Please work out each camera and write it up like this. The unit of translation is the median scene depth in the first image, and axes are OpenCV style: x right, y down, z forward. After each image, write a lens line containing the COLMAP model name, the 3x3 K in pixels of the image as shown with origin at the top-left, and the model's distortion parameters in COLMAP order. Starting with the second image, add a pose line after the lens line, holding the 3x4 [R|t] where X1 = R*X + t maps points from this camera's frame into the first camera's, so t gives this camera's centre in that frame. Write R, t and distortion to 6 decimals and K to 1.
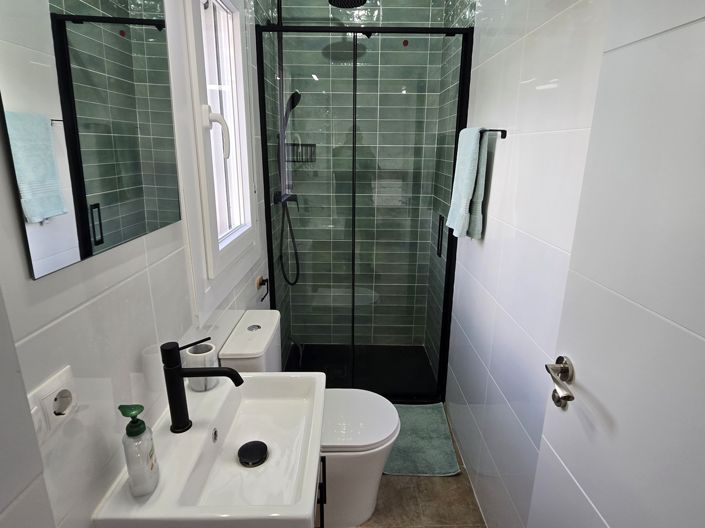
lens RADIAL K [[412.1, 0, 352.2], [0, 412.1, 263.1], [0, 0, 1]] dist [-0.000338, -0.002698]
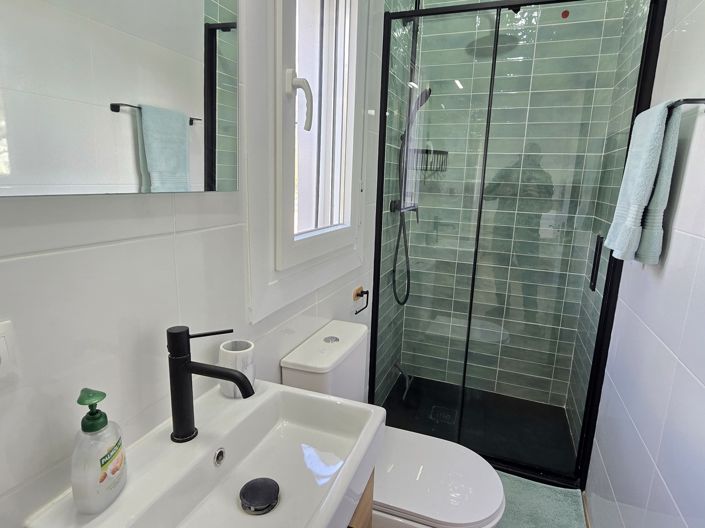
lens RADIAL K [[412.1, 0, 353.0], [0, 412.1, 265.1], [0, 0, 1]] dist [-0.000338, -0.002698]
pose [[0.933378, 0.094994, -0.346094, 0.067113], [-0.121315, 0.991081, -0.055146, 0.037097], [0.337768, 0.093458, 0.936578, 0.164132]]
